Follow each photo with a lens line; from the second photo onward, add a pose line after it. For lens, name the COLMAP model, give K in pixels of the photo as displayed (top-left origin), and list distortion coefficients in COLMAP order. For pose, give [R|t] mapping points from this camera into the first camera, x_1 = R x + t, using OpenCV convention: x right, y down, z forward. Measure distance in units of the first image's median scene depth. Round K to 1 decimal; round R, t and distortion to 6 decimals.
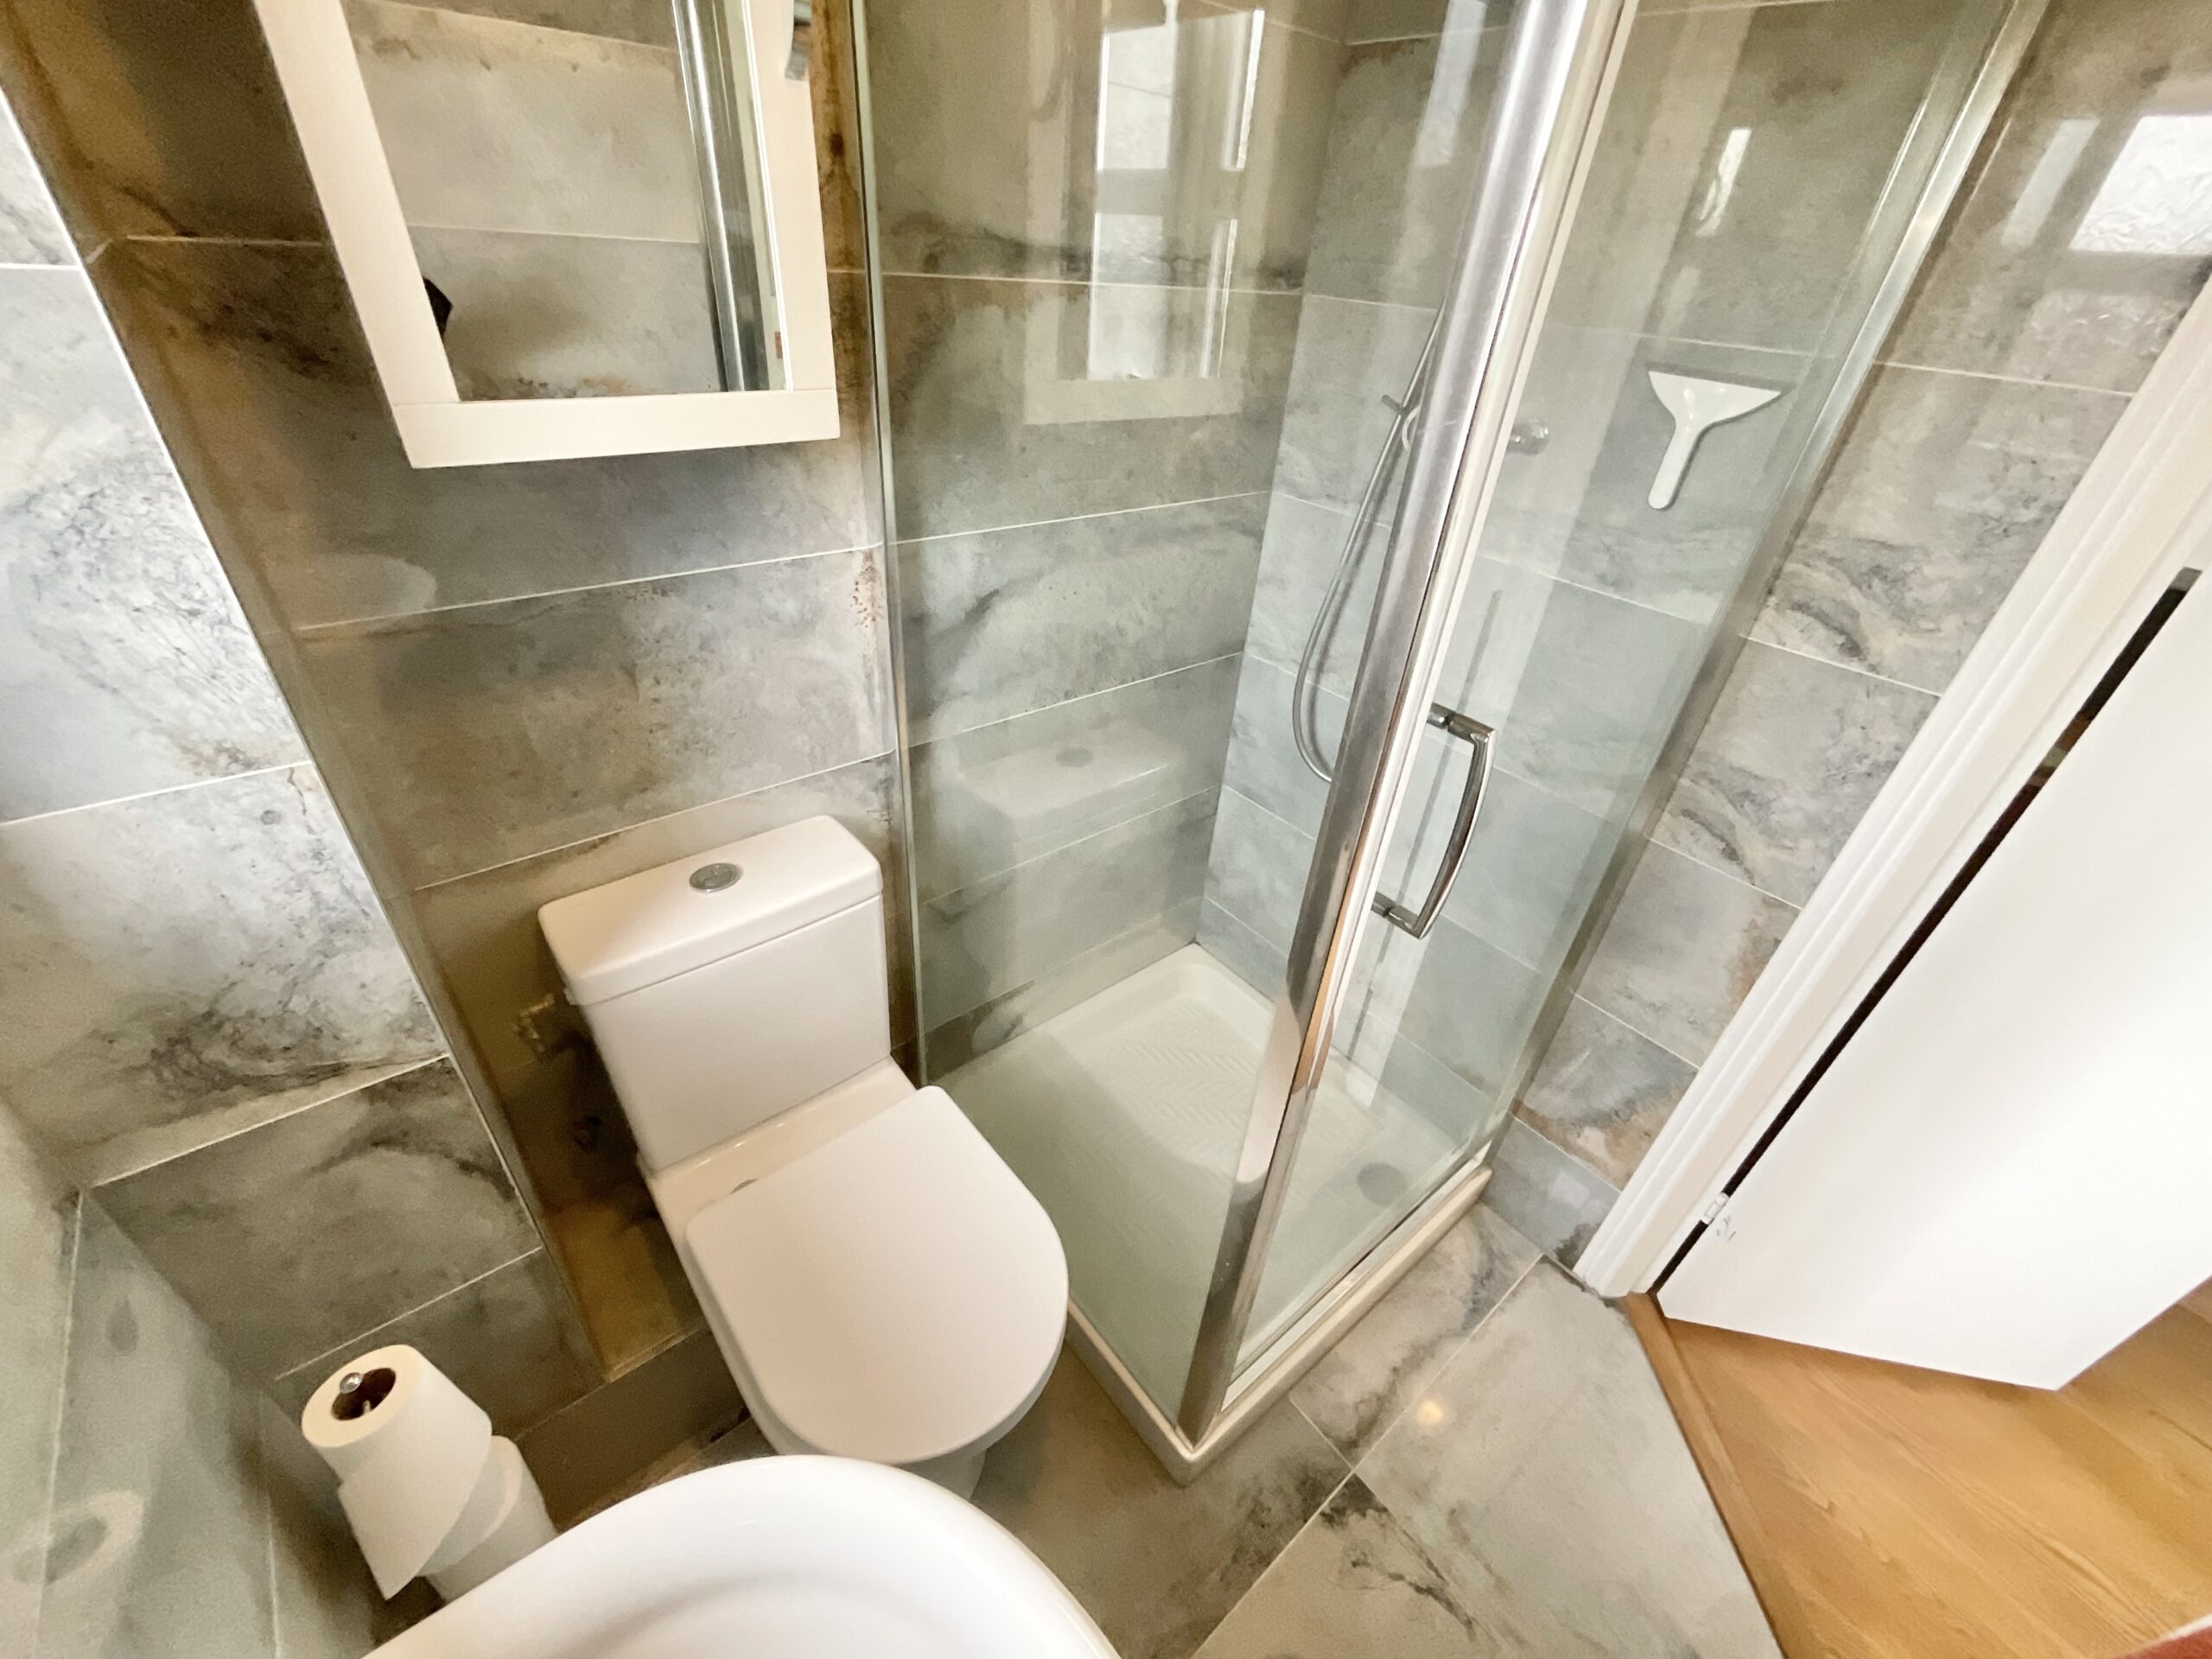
lens RADIAL K [[849.1, 0, 1091.1], [0, 849.1, 847.8], [0, 0, 1]] dist [-0.013781, 0.005416]
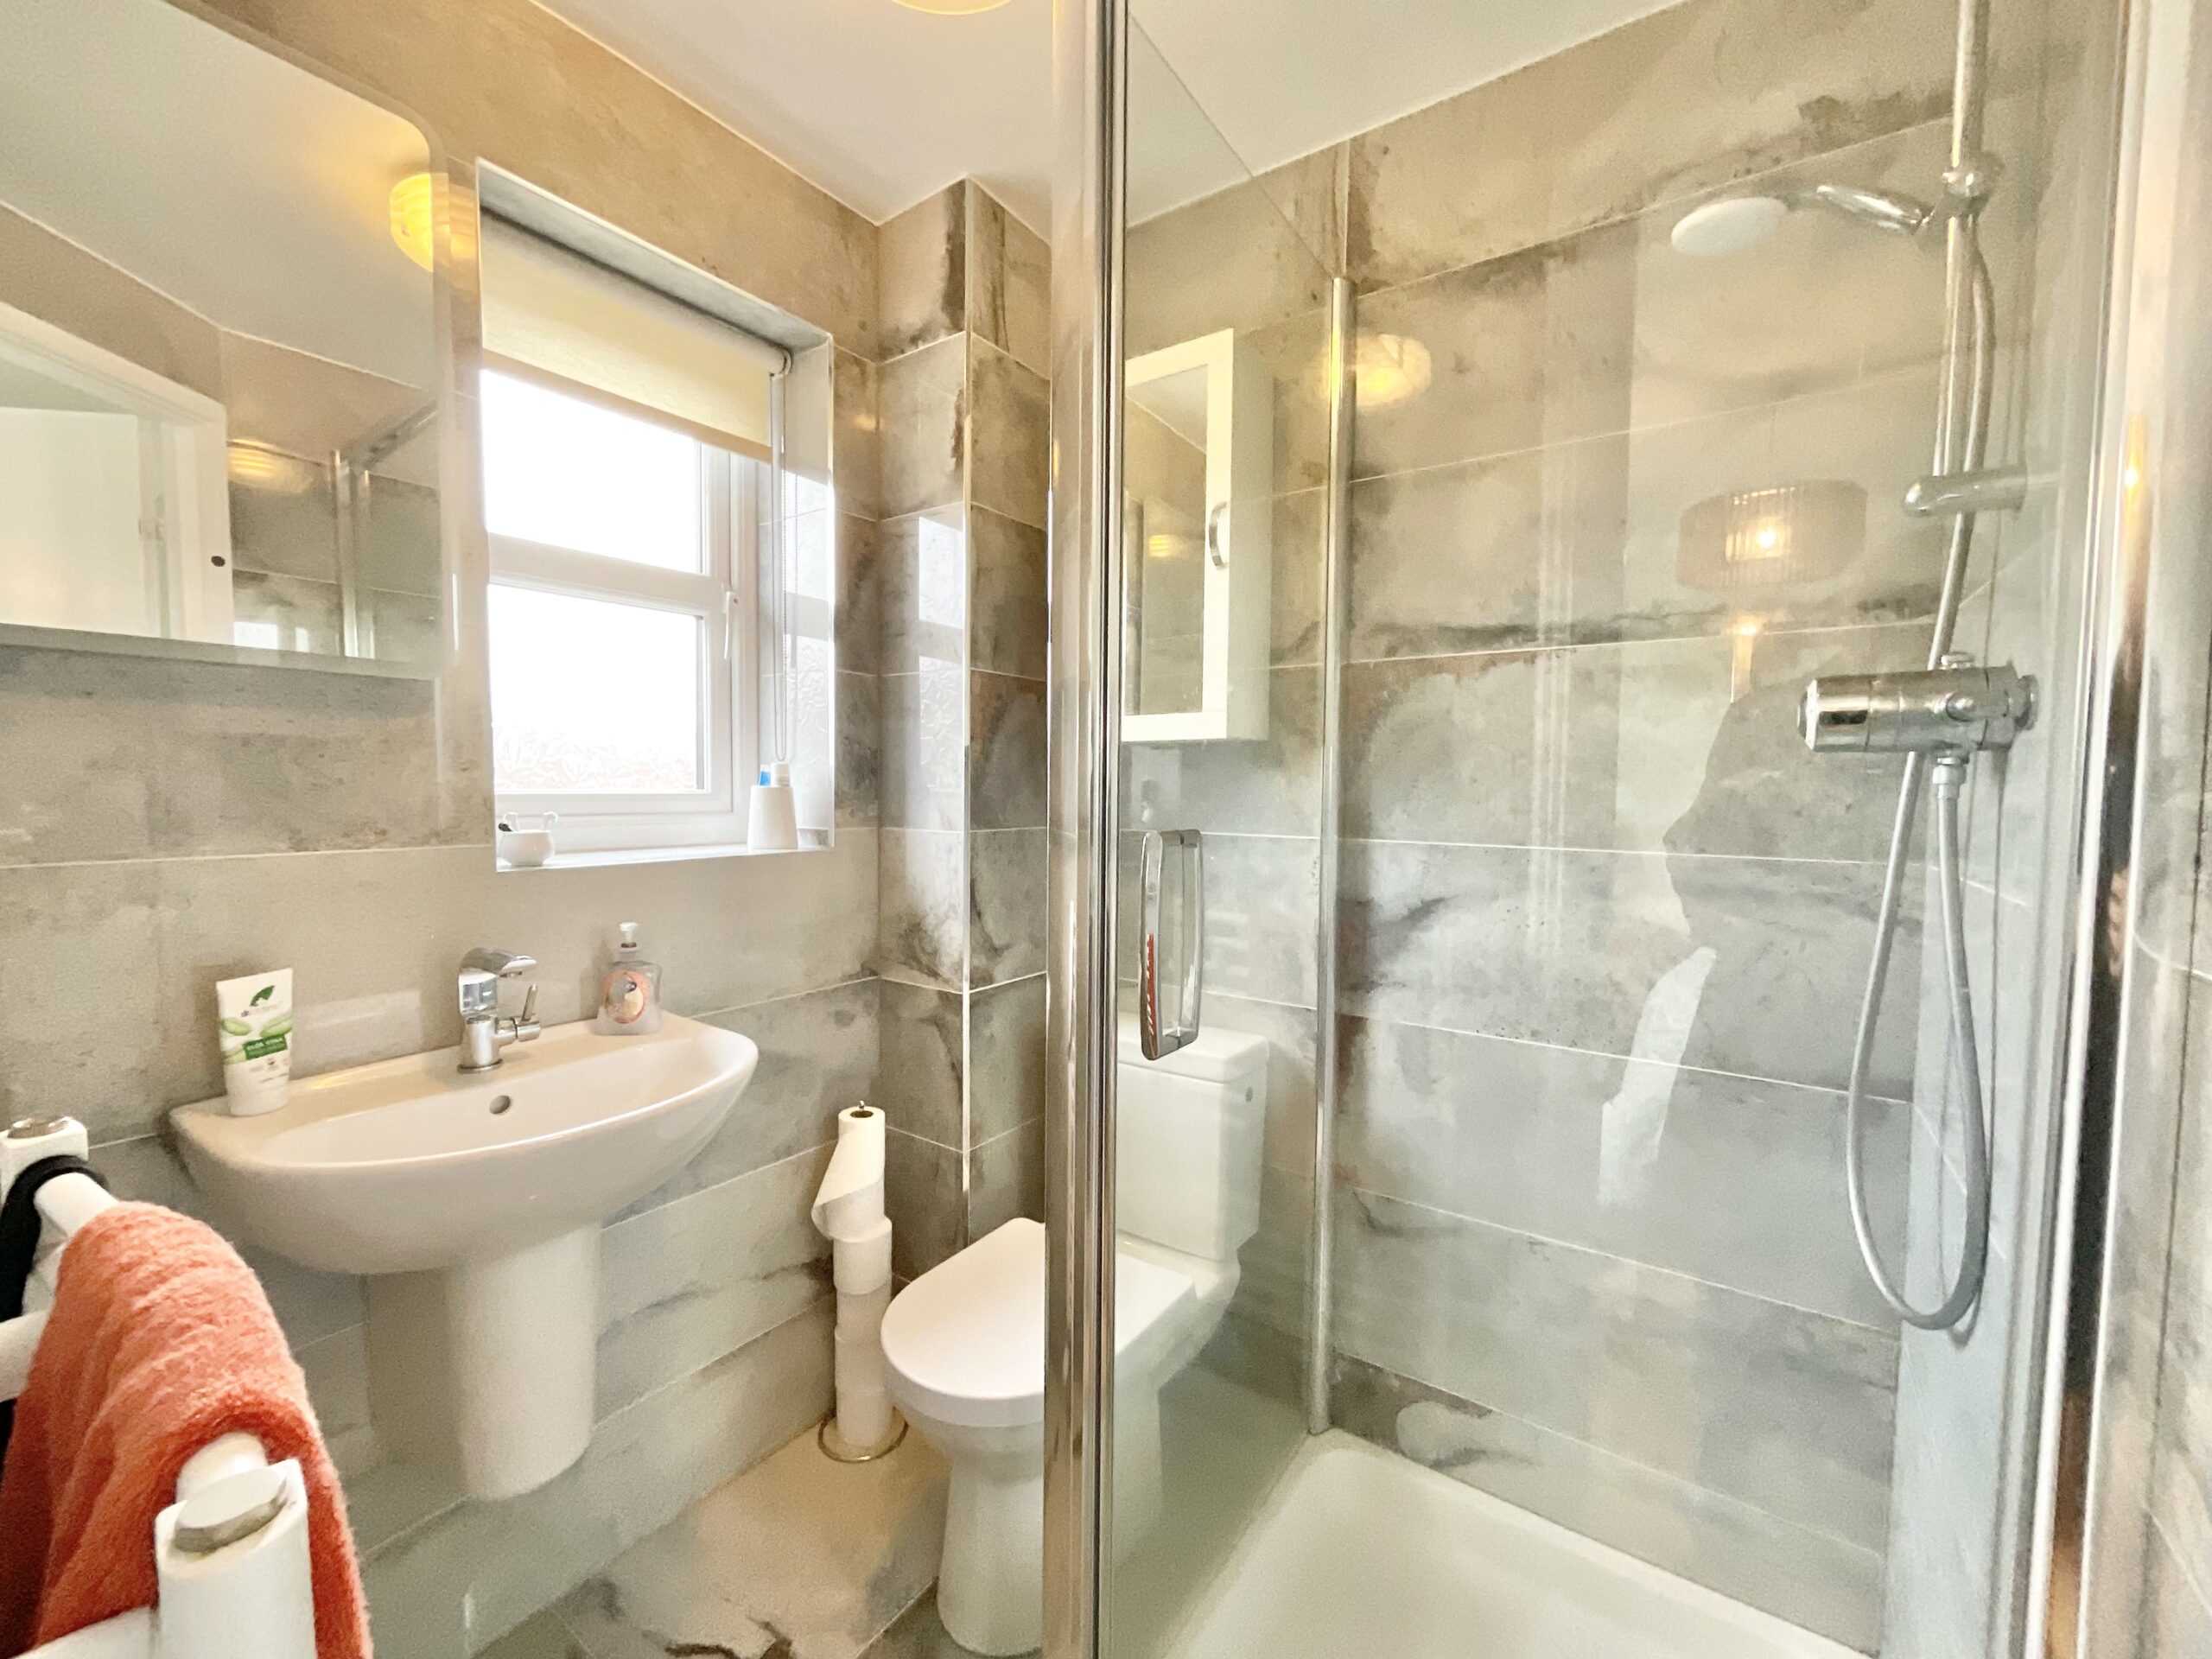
lens RADIAL K [[849.1, 0, 1091.1], [0, 849.1, 847.8], [0, 0, 1]] dist [-0.013781, 0.005416]
pose [[0.277014, 0.032025, -0.960332, 0.988350], [-0.541651, 0.830718, -0.128540, 0.033985], [0.793648, 0.555772, 0.247466, 0.407565]]
